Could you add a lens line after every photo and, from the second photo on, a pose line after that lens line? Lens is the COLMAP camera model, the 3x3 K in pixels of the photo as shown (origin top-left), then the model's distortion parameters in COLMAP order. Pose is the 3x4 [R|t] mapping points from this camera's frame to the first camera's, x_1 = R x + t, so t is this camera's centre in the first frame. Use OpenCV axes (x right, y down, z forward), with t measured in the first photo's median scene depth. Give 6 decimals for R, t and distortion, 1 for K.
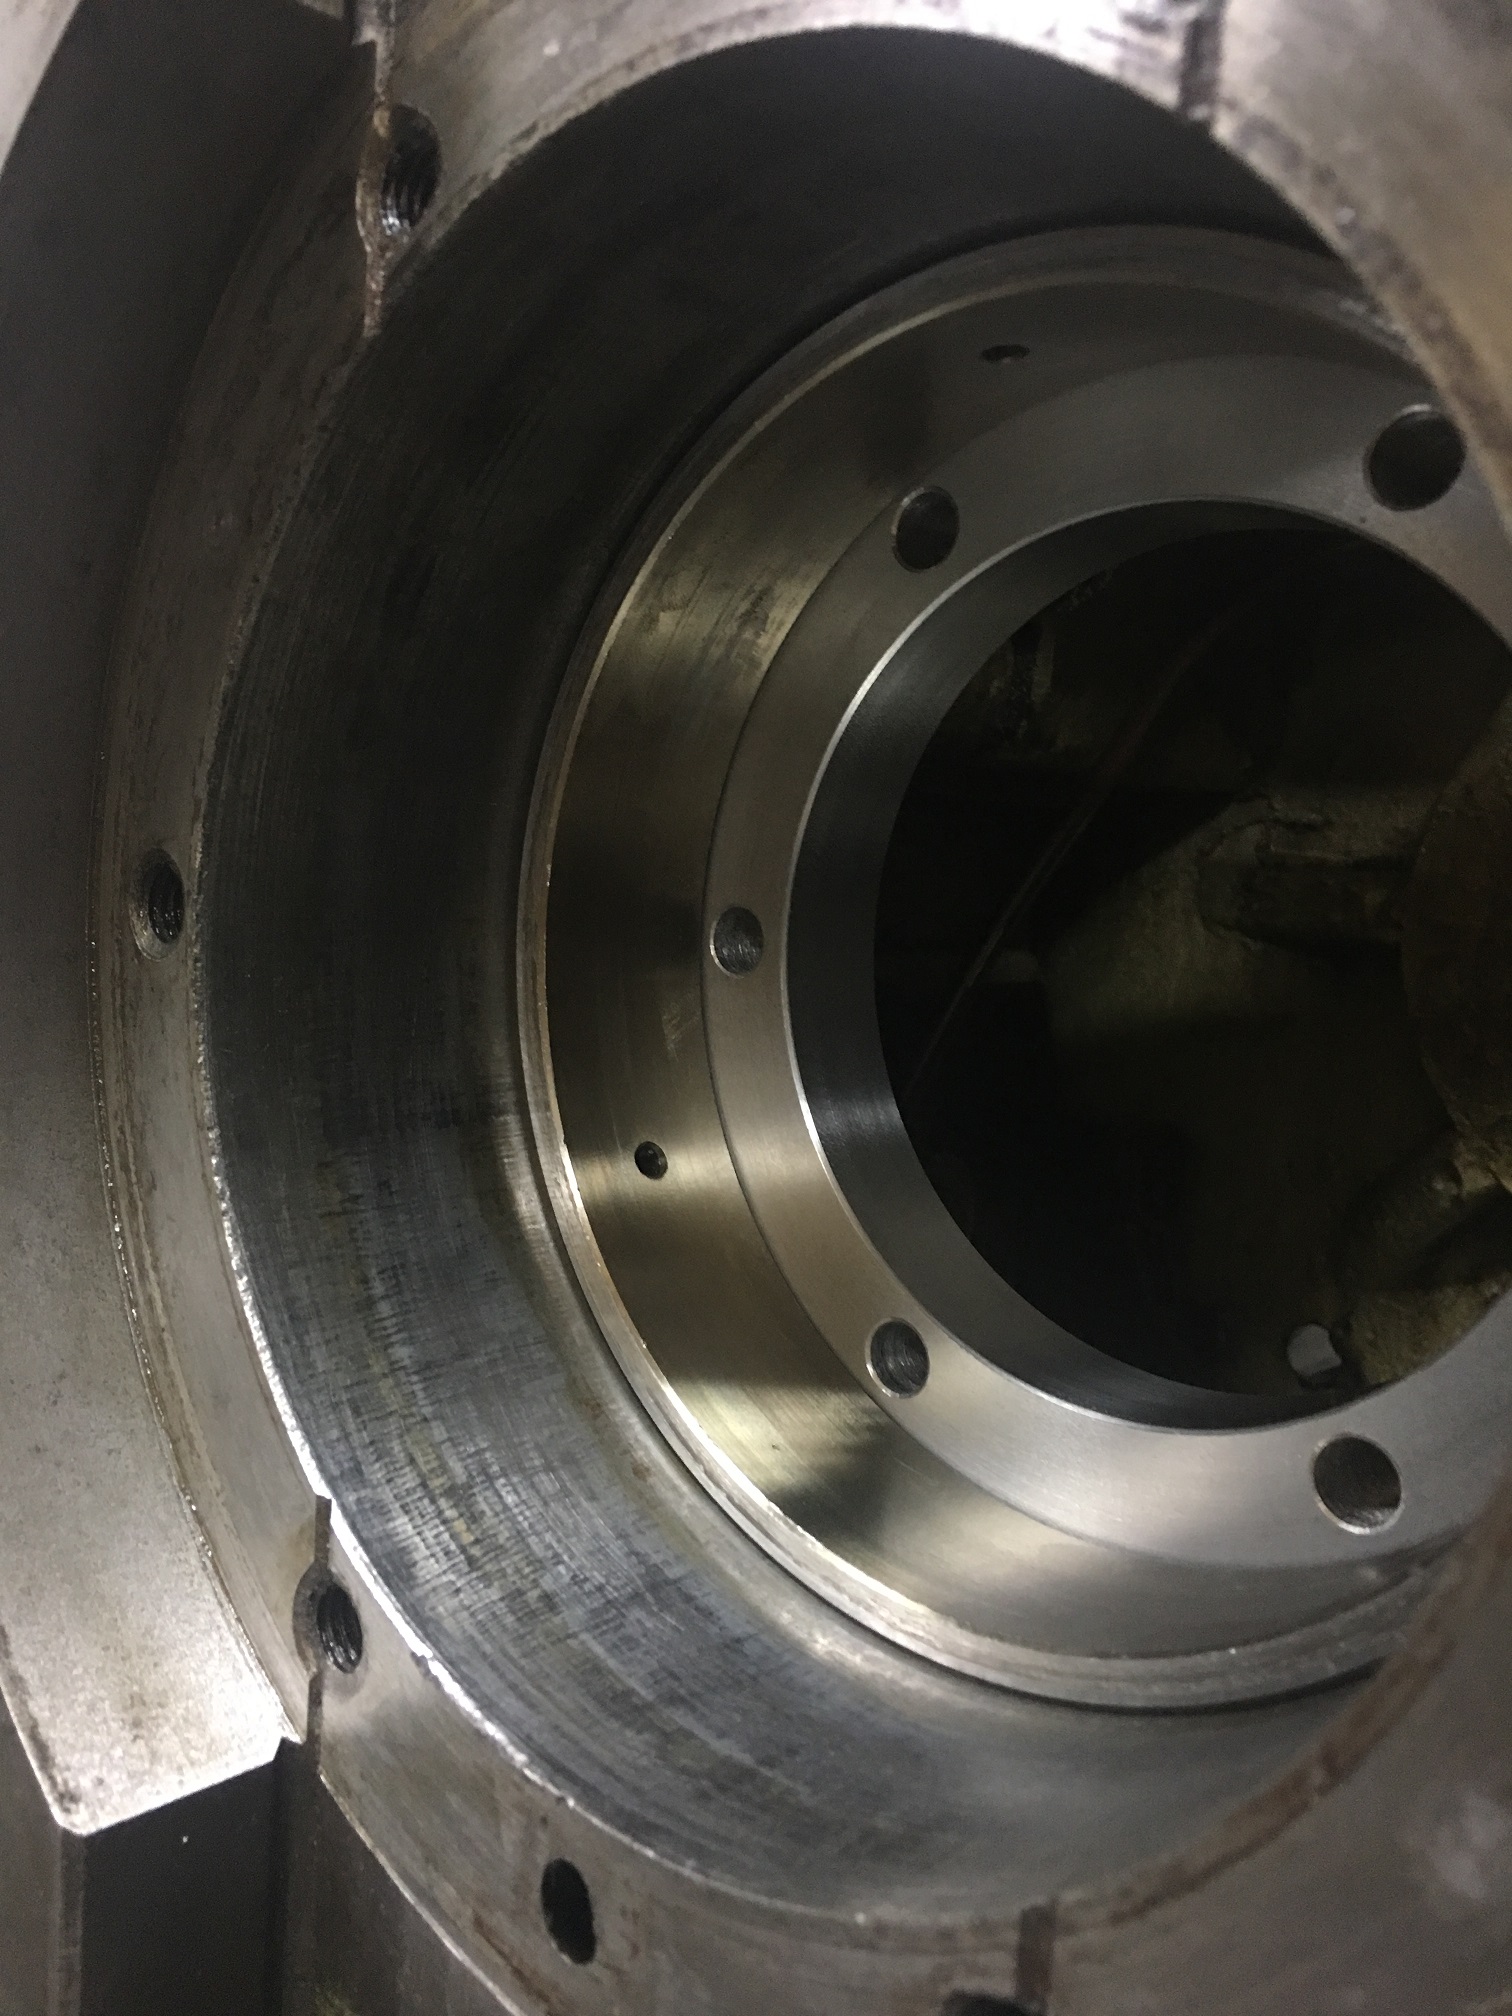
lens RADIAL K [[1687.2, 0, 757.8], [0, 1687.2, 1014.7], [0, 0, 1]] dist [0.074456, -0.102773]
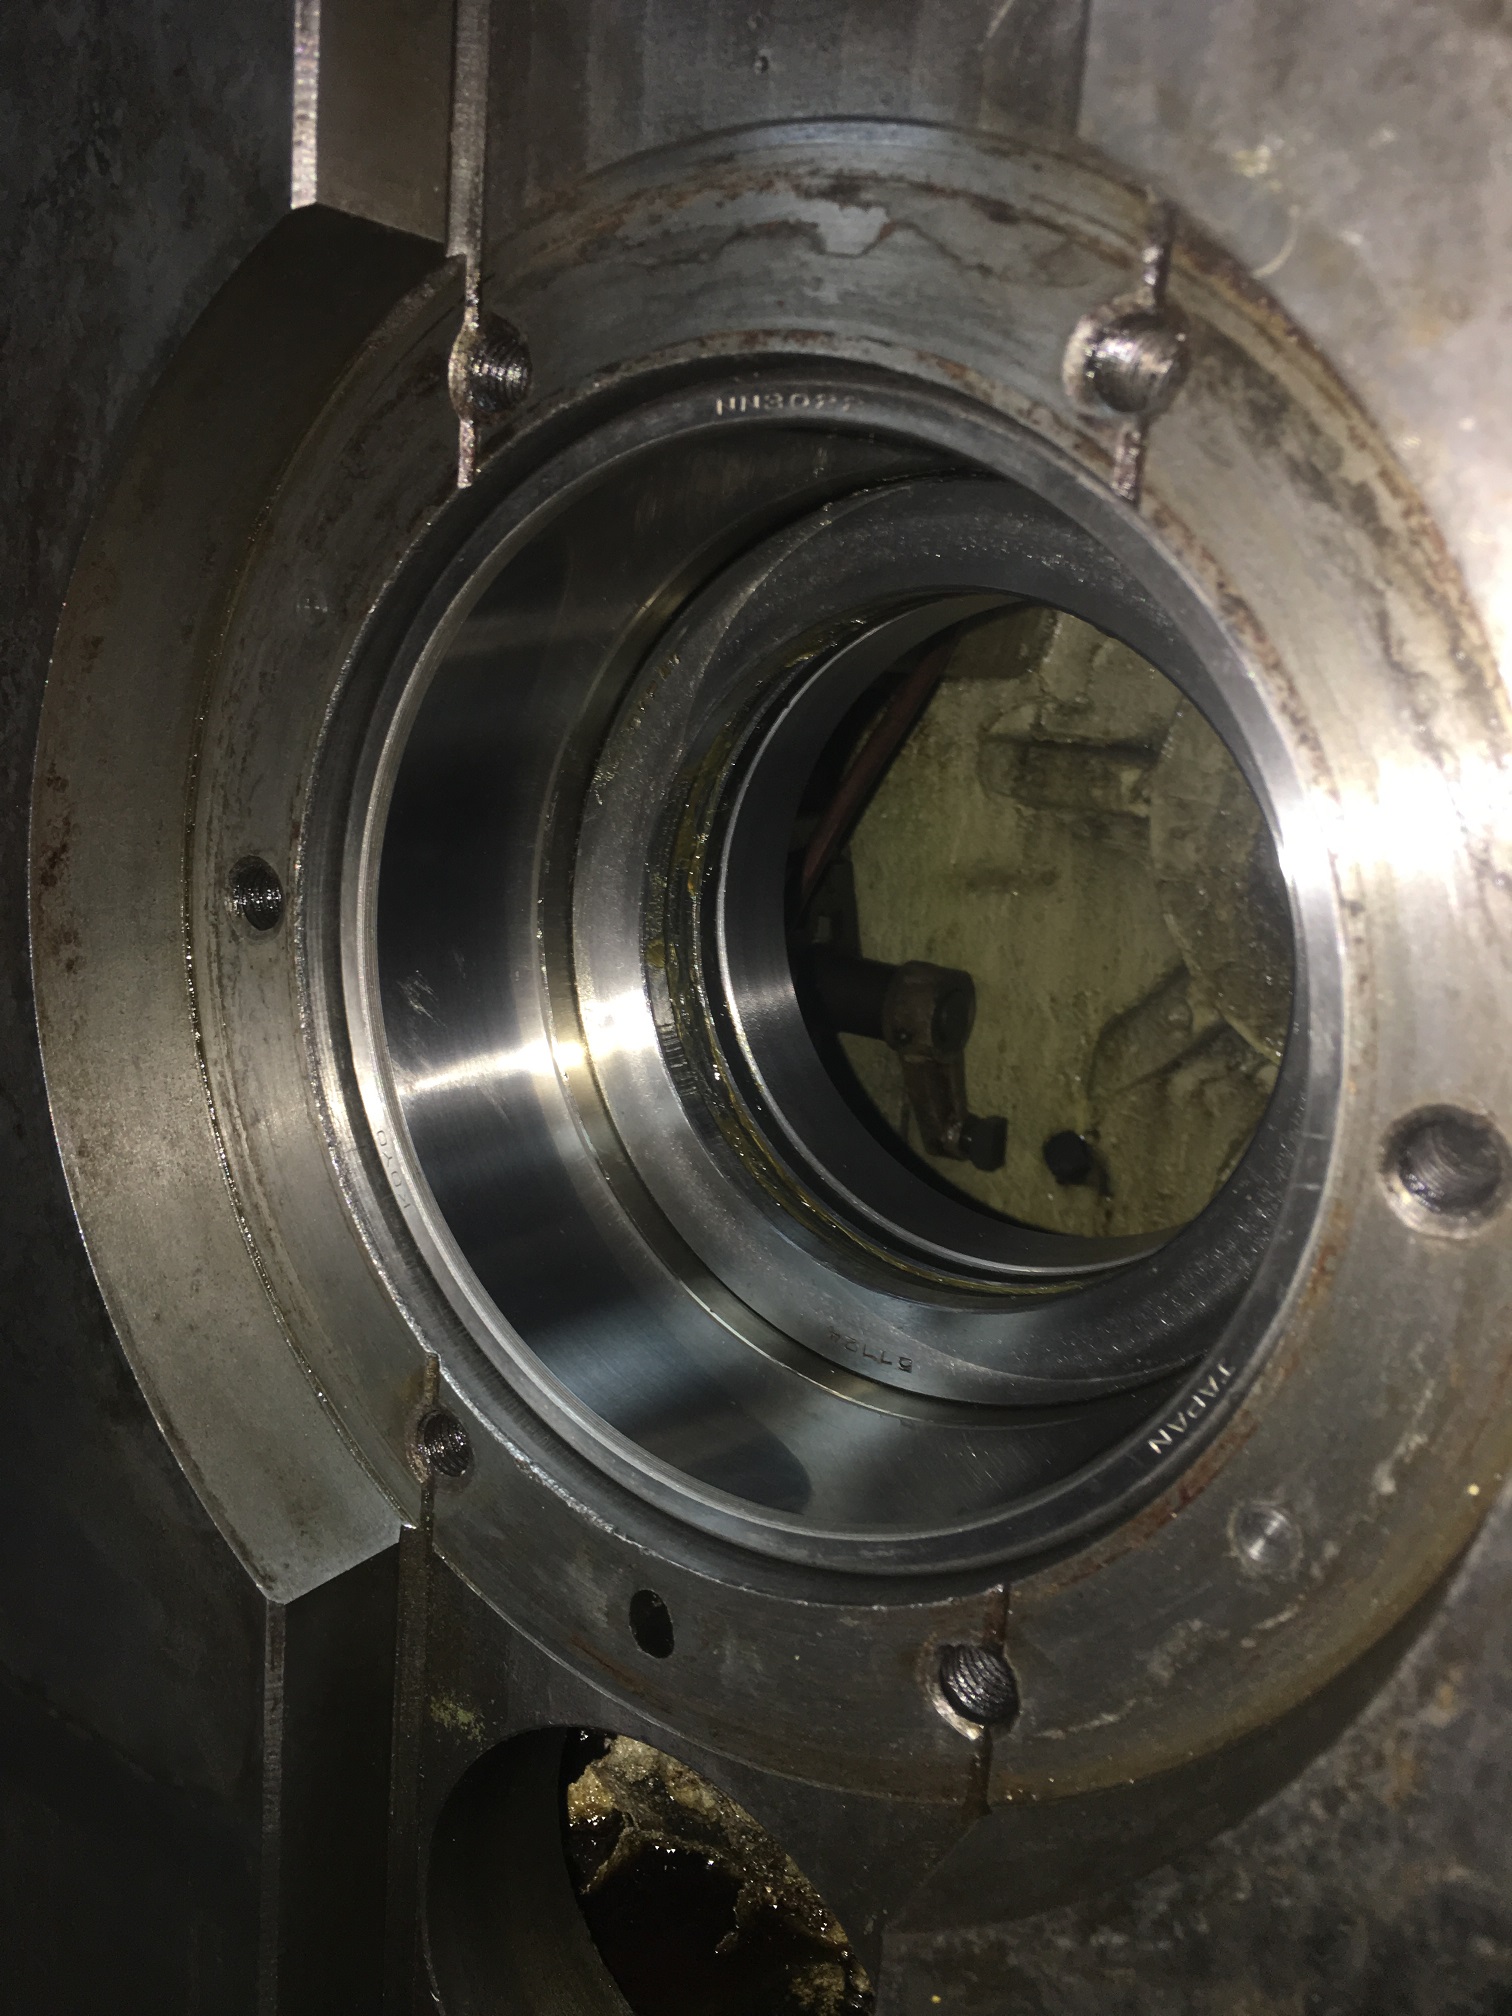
lens RADIAL K [[1687.2, 0, 757.0], [0, 1687.2, 1001.4], [0, 0, 1]] dist [0.074456, -0.102773]
pose [[0.987471, -0.023421, 0.156051, -0.180296], [0.004218, 0.992488, 0.122271, -0.139067], [-0.157743, -0.120081, 0.980152, -0.288344]]
